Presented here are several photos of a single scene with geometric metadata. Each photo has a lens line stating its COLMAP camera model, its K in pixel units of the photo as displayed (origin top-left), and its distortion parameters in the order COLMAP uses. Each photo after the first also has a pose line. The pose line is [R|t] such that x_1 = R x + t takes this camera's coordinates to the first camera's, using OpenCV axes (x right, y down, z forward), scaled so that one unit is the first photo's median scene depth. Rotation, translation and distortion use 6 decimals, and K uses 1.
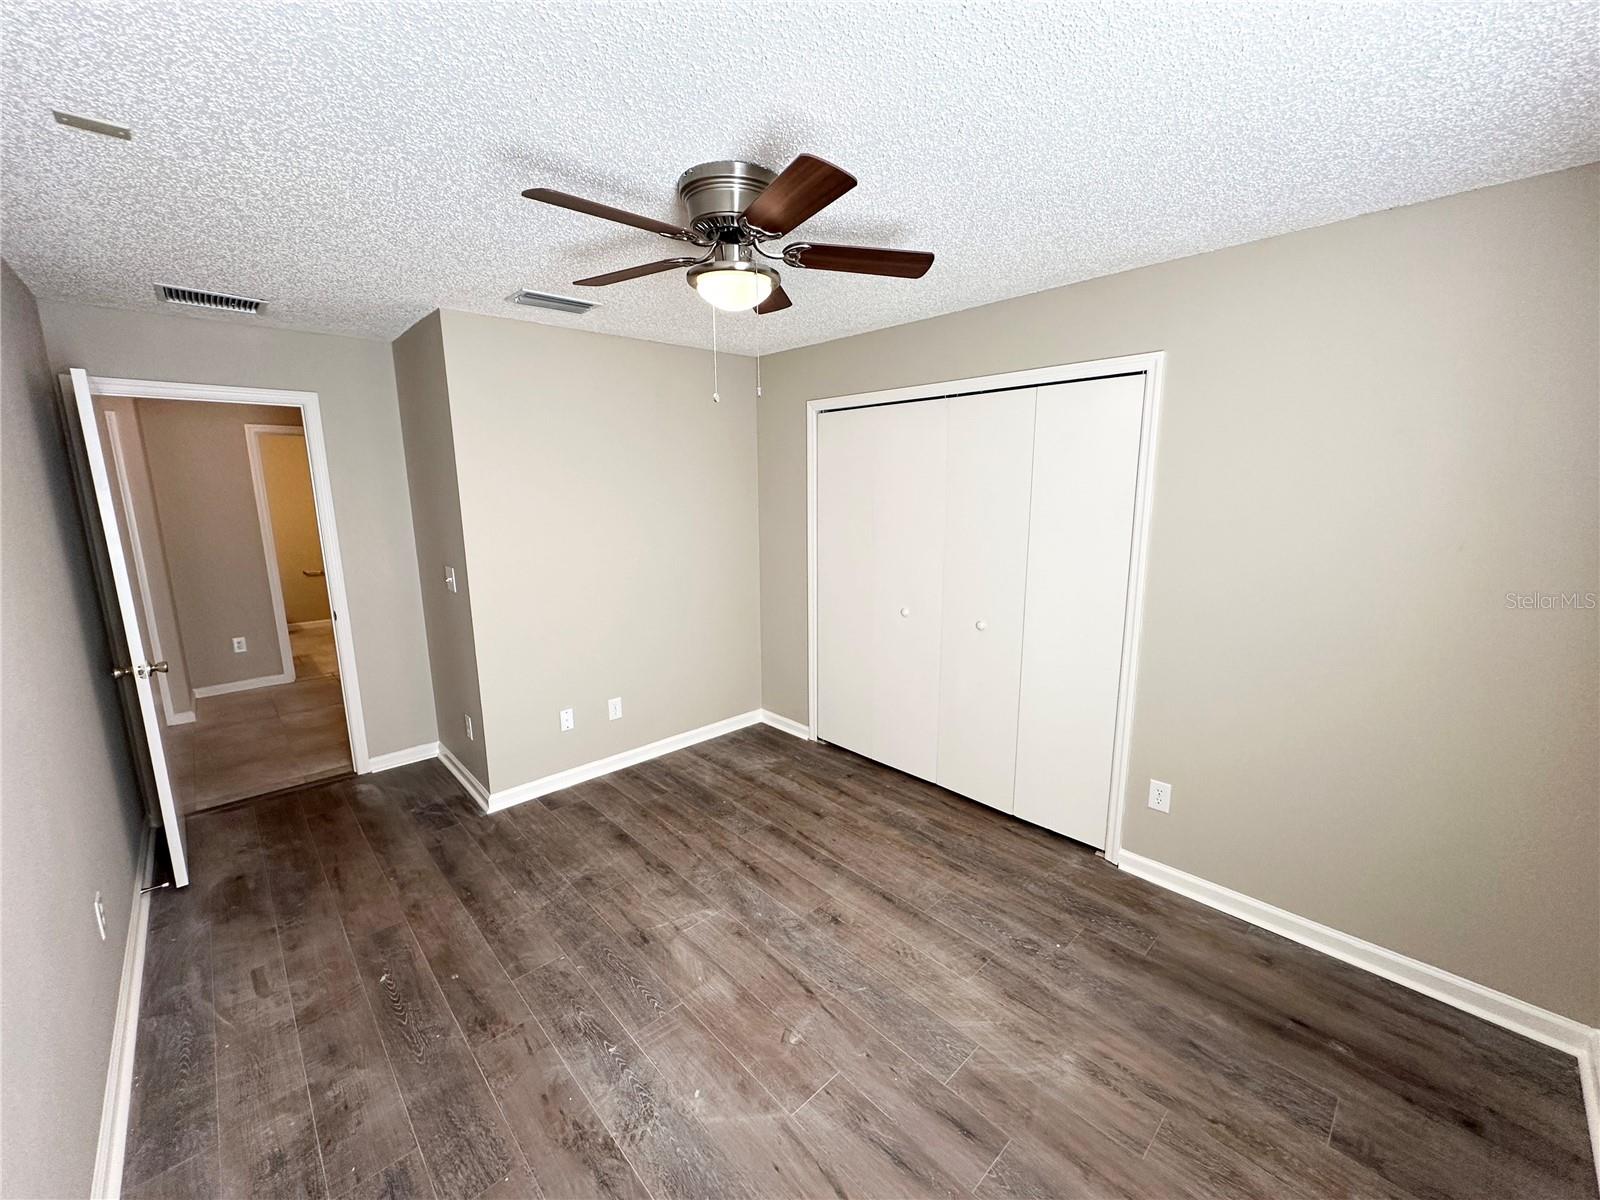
lens RADIAL K [[636.0, 0, 799.8], [0, 636.0, 600.8], [0, 0, 1]] dist [-0.001377, 0.000612]
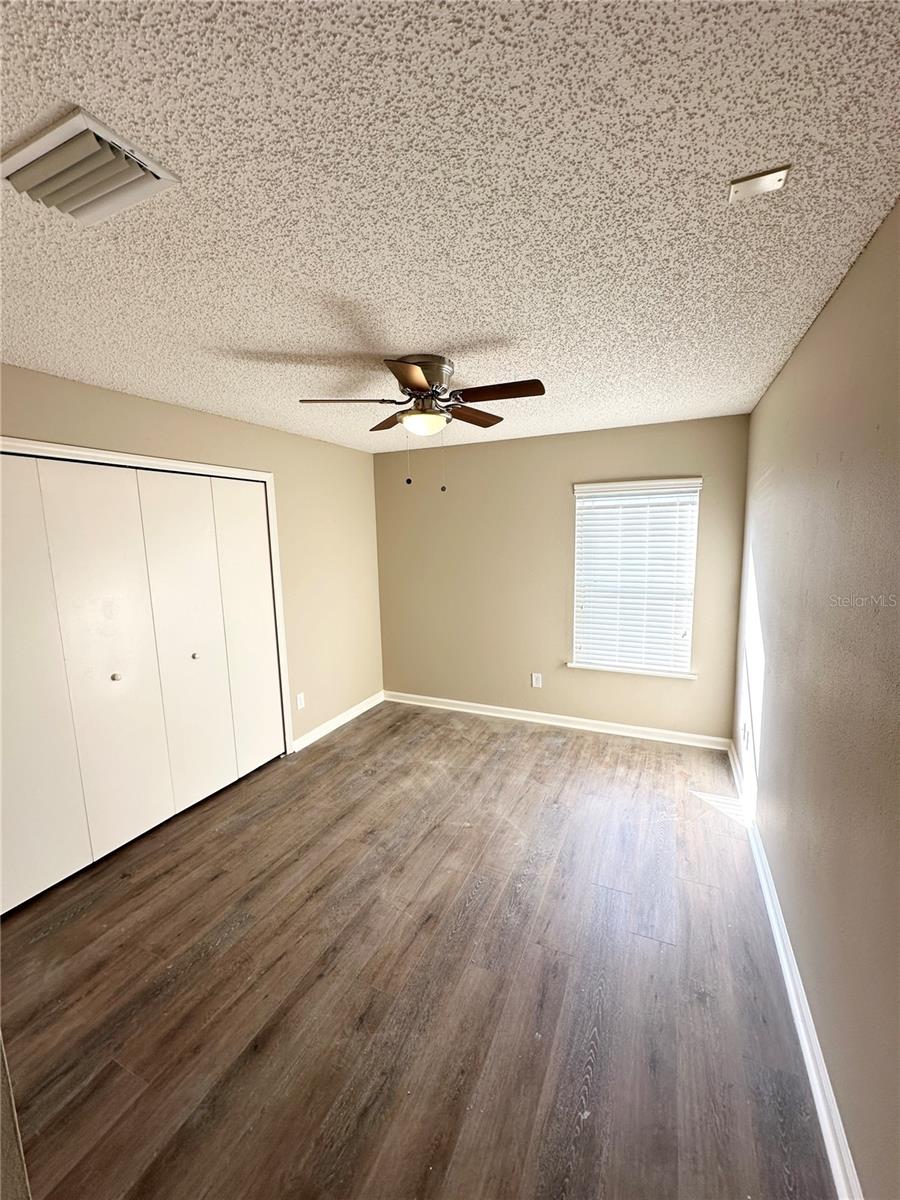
lens RADIAL K [[477.0, 0, 450.0], [0, 477.0, 600.0], [0, 0, 1]] dist [-0.001377, 0.000612]
pose [[-0.373083, -0.110659, 0.921175, -0.937675], [0.194697, 0.961417, 0.194347, -0.188796], [-0.907140, 0.251858, -0.337143, 1.031583]]
